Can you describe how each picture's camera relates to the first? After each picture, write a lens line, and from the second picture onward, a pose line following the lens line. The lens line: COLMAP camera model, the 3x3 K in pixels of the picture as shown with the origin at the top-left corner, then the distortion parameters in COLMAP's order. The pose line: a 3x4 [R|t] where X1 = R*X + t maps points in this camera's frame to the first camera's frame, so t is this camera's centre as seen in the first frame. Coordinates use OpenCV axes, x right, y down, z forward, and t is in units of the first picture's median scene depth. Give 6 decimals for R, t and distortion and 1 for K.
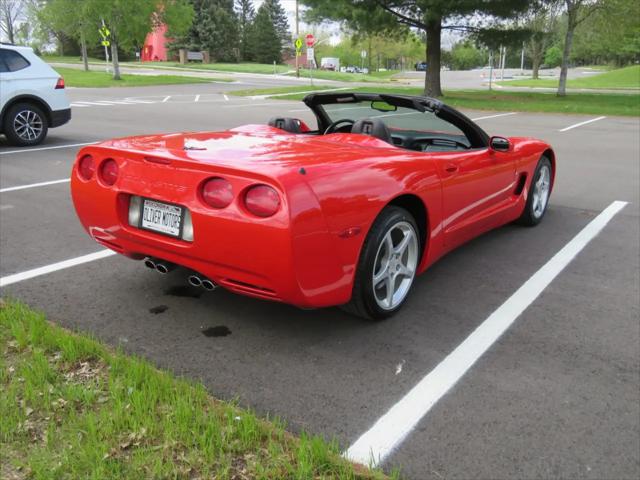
lens RADIAL K [[588.1, 0, 310.2], [0, 588.1, 241.2], [0, 0, 1]] dist [0.008502, -0.012437]
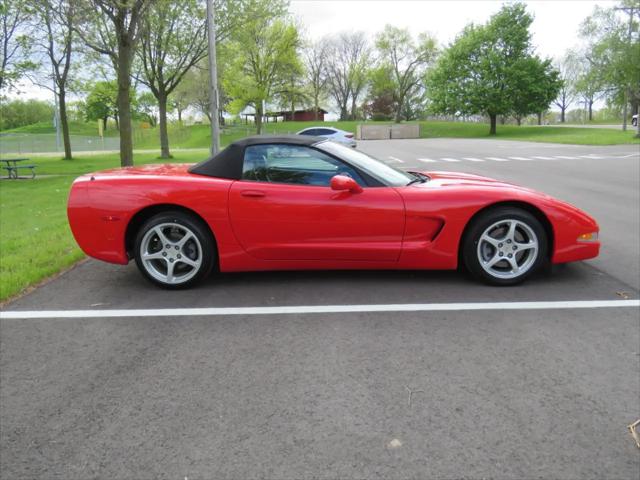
lens RADIAL K [[521.4, 0, 318.4], [0, 521.4, 241.1], [0, 0, 1]] dist [-0.003730, 0.000145]
pose [[0.571129, 0.141427, -0.808585, 1.359580], [-0.203960, 0.978604, 0.027101, -0.094433], [0.795117, 0.149441, 0.587755, 0.530227]]
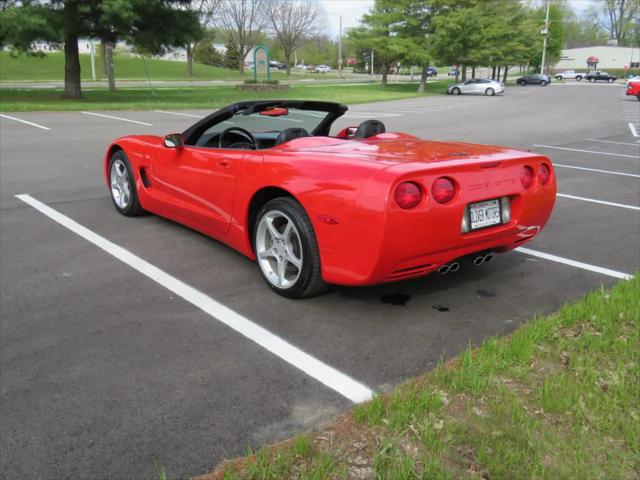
lens RADIAL K [[578.3, 0, 320.0], [0, 578.3, 240.0], [0, 0, 1]] dist [0.001469, 0.001316]
pose [[0.238009, -0.270751, 0.932762, -1.312304], [0.253647, 0.944361, 0.209395, -0.292486], [-0.937558, 0.186754, 0.293441, 0.903845]]
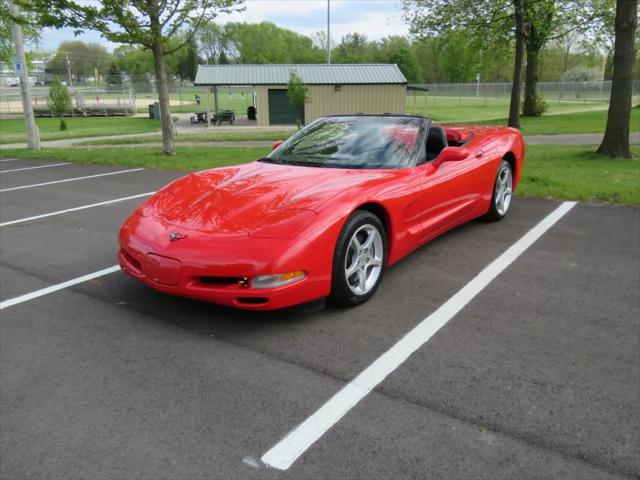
lens RADIAL K [[528.0, 0, 317.9], [0, 528.0, 238.8], [0, 0, 1]] dist [0.000180, -0.005003]
pose [[-0.999717, 0.022844, 0.006652, 0.275109], [0.022876, 0.846018, 0.532664, -0.841619], [0.006540, 0.532665, -0.846301, 2.802743]]
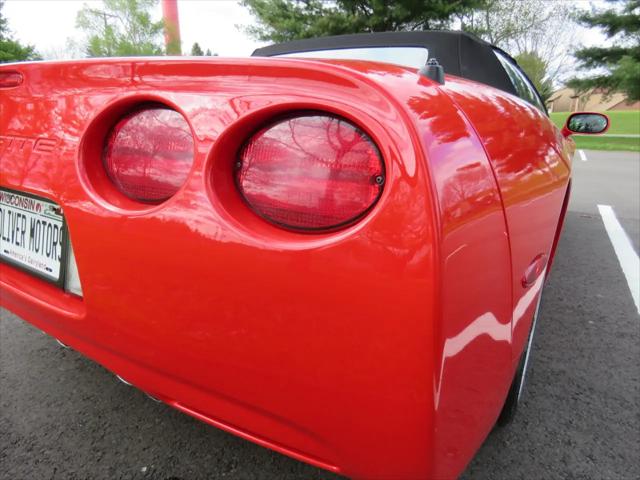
lens RADIAL K [[410.5, 0, 311.0], [0, 410.5, 239.0], [0, 0, 1]] dist [-0.011679, -0.005541]
pose [[0.997384, -0.012000, 0.071289, -0.070080], [0.012175, 0.999924, -0.002024, -0.029799], [-0.071259, 0.002886, 0.997454, 0.648461]]
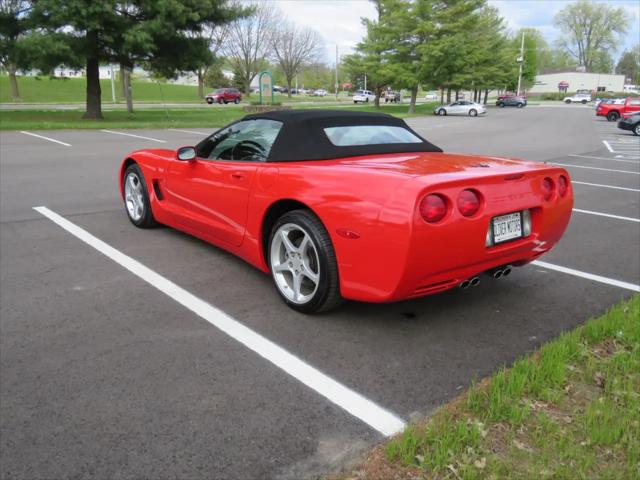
lens RADIAL K [[521.4, 0, 318.4], [0, 521.4, 241.1], [0, 0, 1]] dist [-0.003730, 0.000145]
pose [[0.236698, -0.260969, 0.935879, -1.192016], [0.254422, 0.946287, 0.199524, -0.285729], [-0.937680, 0.190881, 0.290381, 0.973534]]
